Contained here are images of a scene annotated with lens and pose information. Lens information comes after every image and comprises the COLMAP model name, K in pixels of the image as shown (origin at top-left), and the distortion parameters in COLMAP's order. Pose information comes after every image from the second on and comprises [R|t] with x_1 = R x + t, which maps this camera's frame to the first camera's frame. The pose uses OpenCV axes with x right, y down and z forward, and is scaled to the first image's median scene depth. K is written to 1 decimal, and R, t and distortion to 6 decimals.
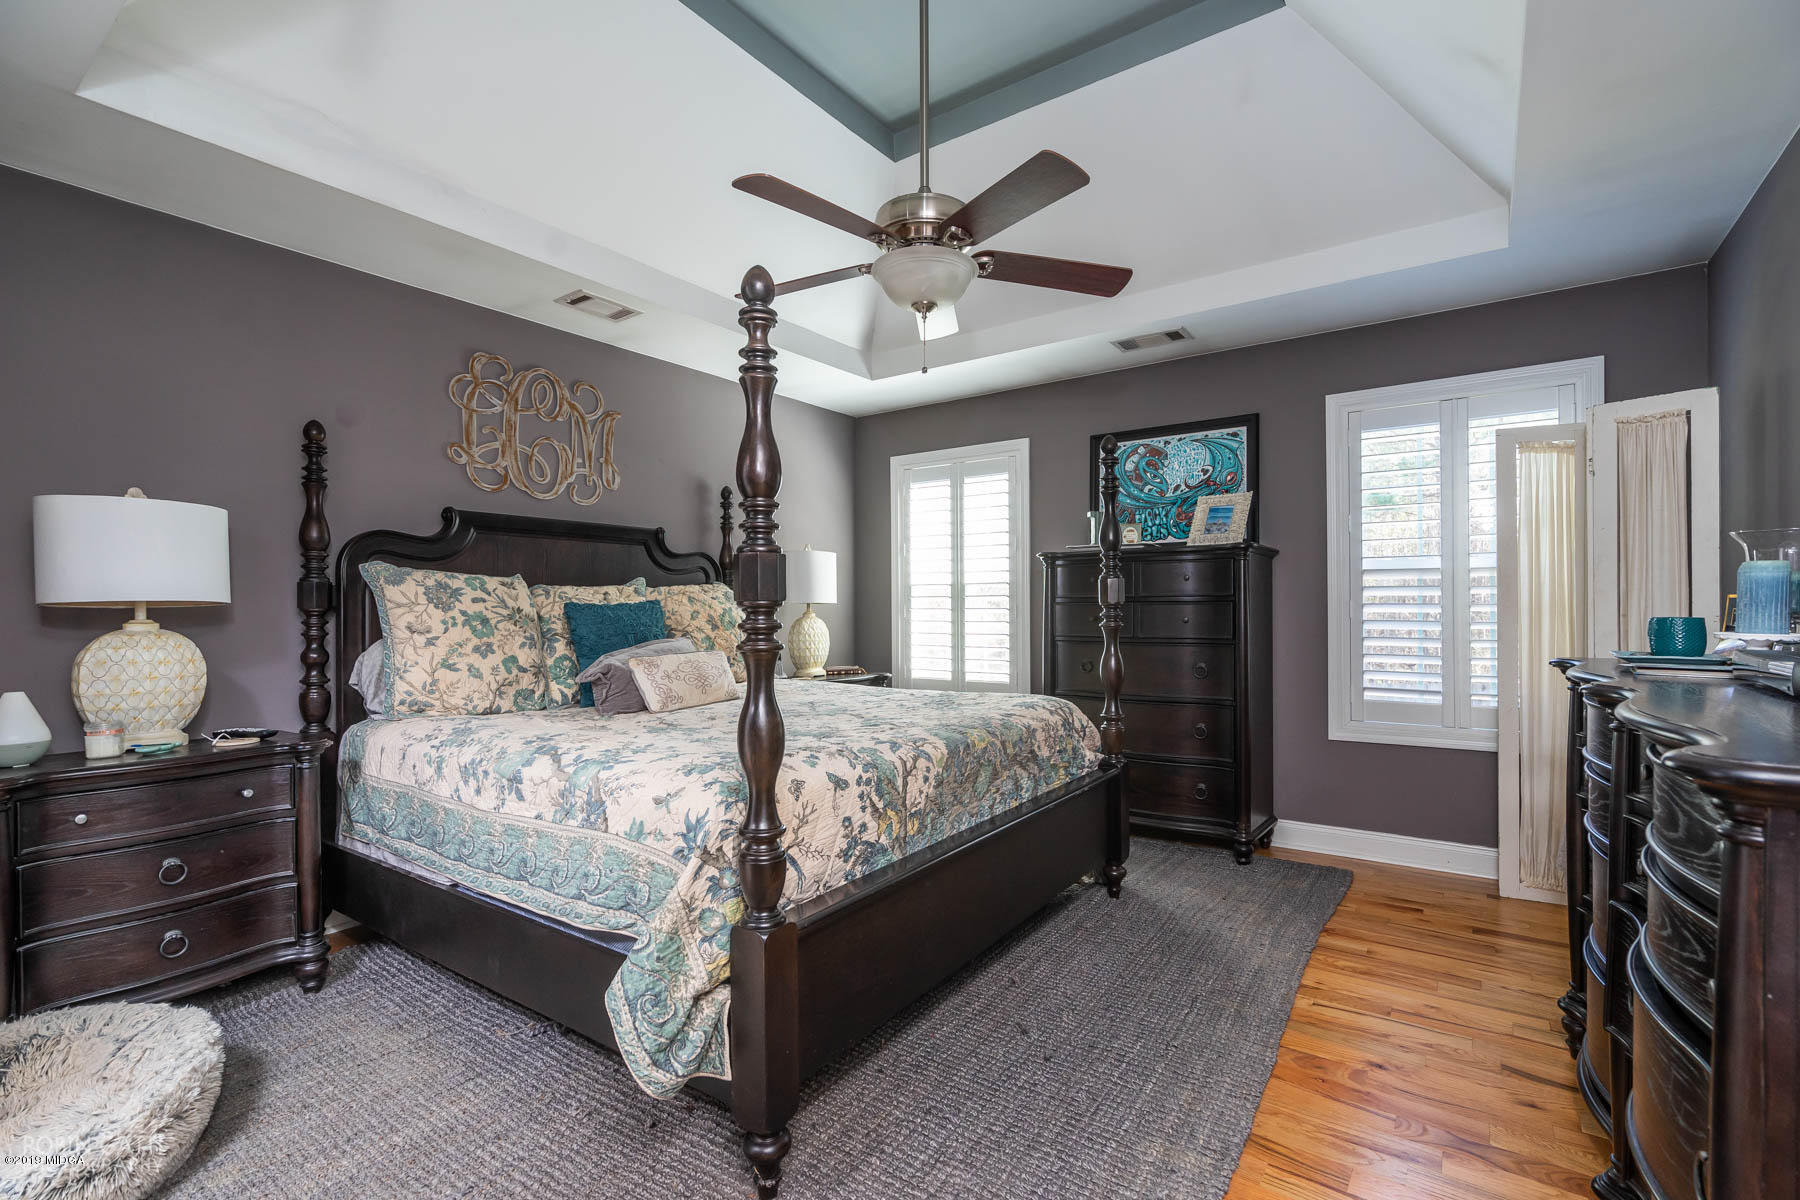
lens RADIAL K [[811.1, 0, 912.4], [0, 811.1, 604.8], [0, 0, 1]] dist [-0.005854, 0.002469]
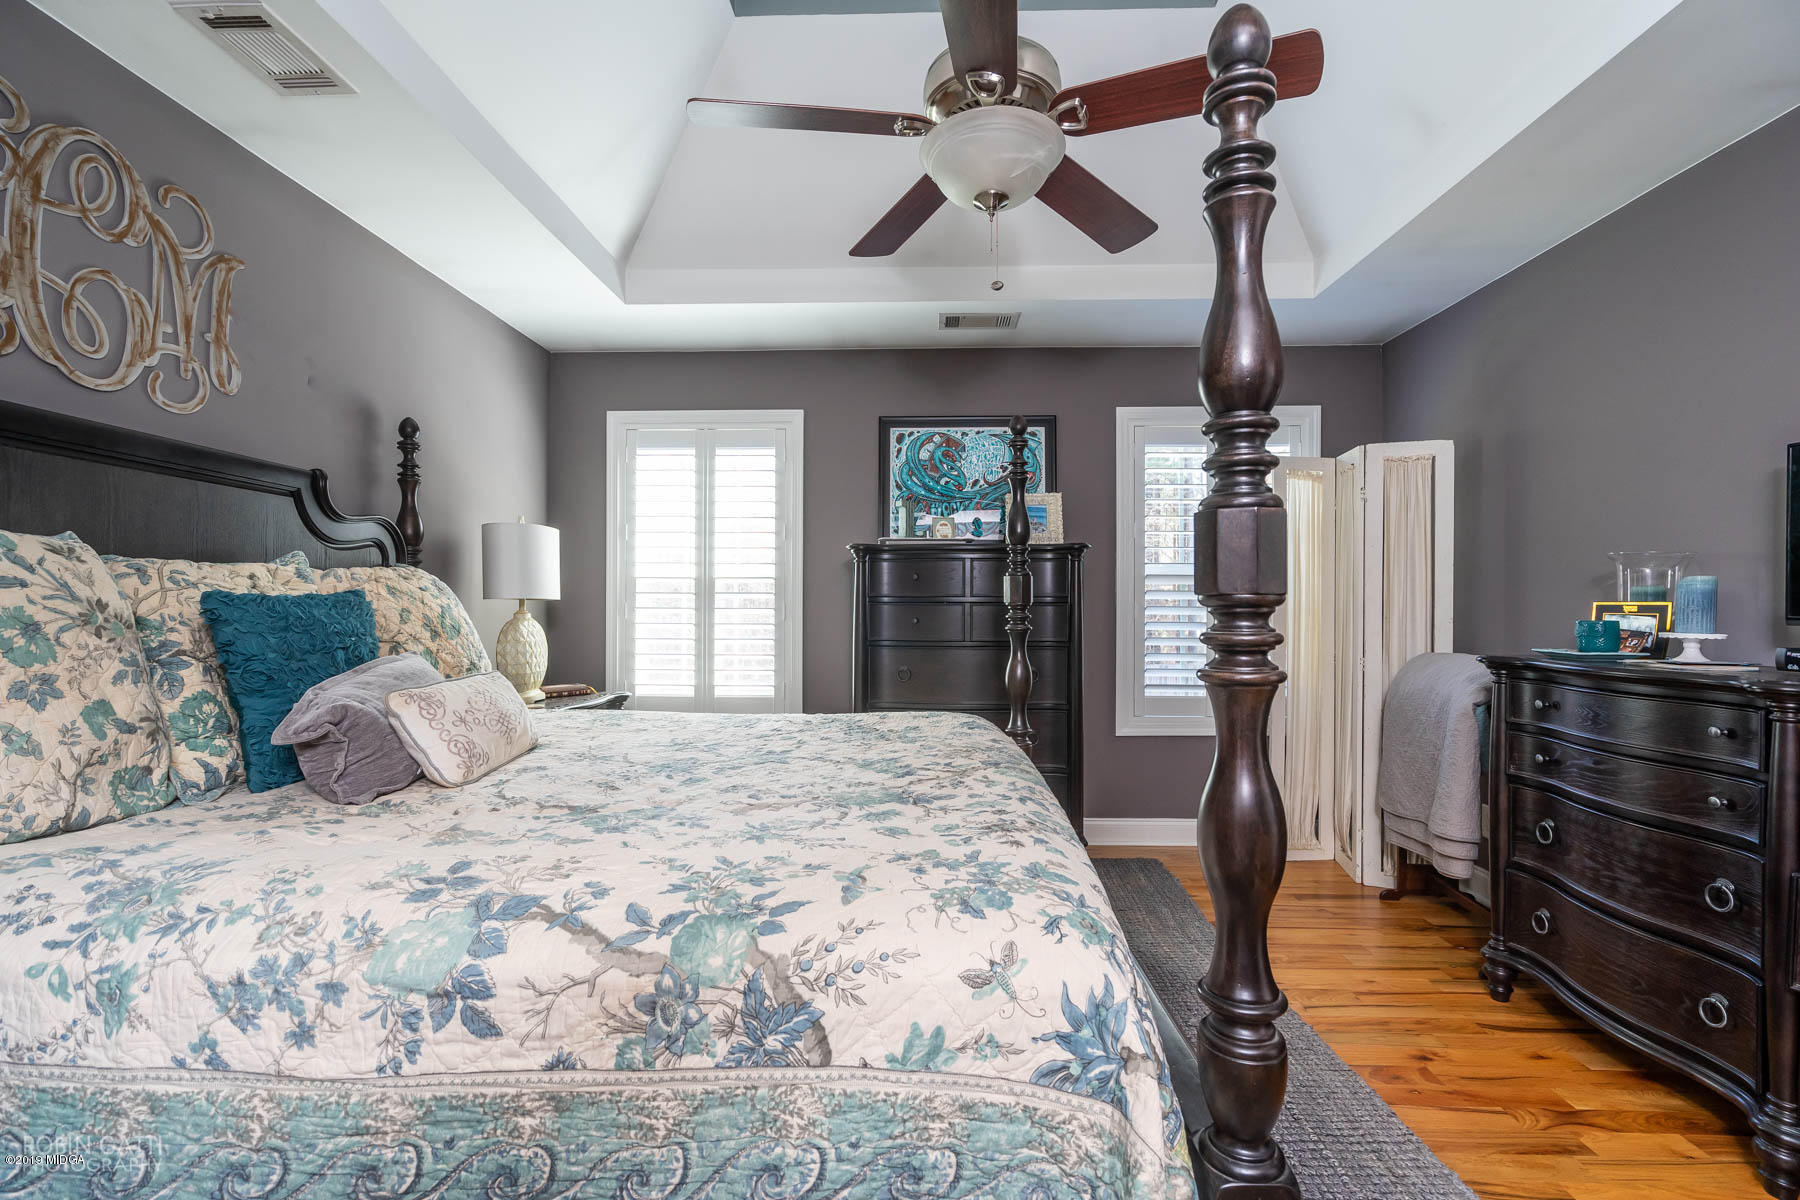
lens RADIAL K [[811.1, 0, 900.2], [0, 811.1, 605.0], [0, 0, 1]] dist [-0.005854, 0.002469]
pose [[0.833914, 0.009210, 0.551817, -0.321840], [-0.008922, 0.999955, -0.003206, 0.003504], [-0.551822, -0.002250, 0.833959, 0.302429]]
